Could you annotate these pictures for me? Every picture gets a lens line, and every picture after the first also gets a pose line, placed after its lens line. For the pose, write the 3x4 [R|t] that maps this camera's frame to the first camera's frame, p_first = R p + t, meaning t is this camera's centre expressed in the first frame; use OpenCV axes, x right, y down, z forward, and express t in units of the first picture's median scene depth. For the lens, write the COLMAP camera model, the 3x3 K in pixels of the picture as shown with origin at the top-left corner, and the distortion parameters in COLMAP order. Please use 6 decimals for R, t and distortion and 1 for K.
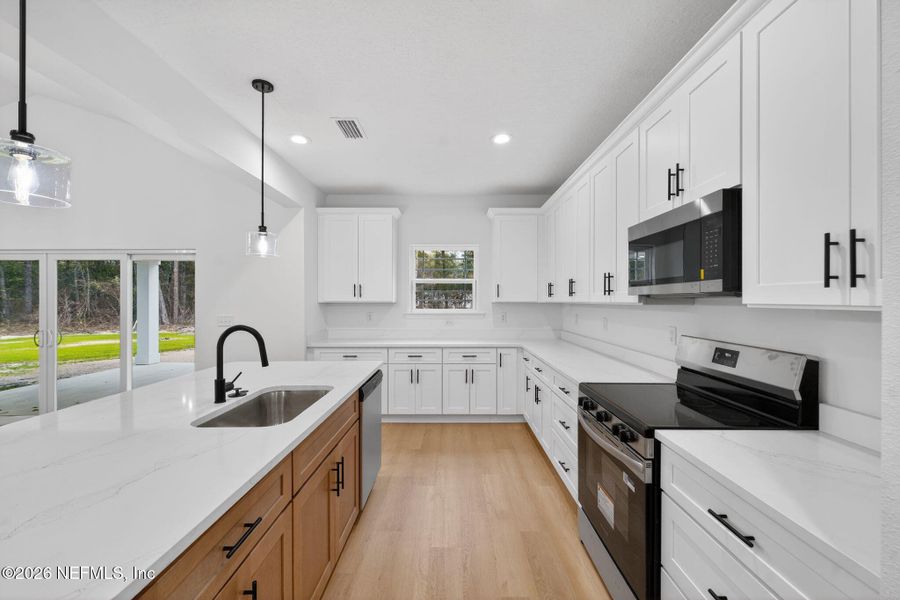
lens RADIAL K [[363.6, 0, 448.8], [0, 363.6, 296.4], [0, 0, 1]] dist [-0.002278, -0.000282]
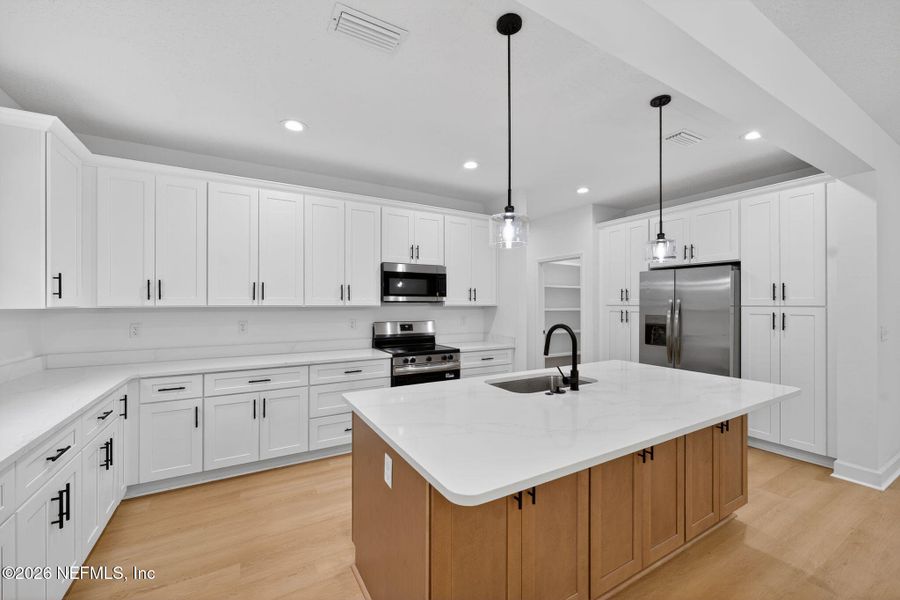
lens RADIAL K [[363.6, 0, 451.7], [0, 363.6, 304.7], [0, 0, 1]] dist [-0.002278, -0.000282]
pose [[-0.517515, 0.000428, 0.855674, -0.753751], [-0.006668, 0.999967, -0.004534, 0.012654], [-0.855648, -0.008052, -0.517495, 1.031424]]
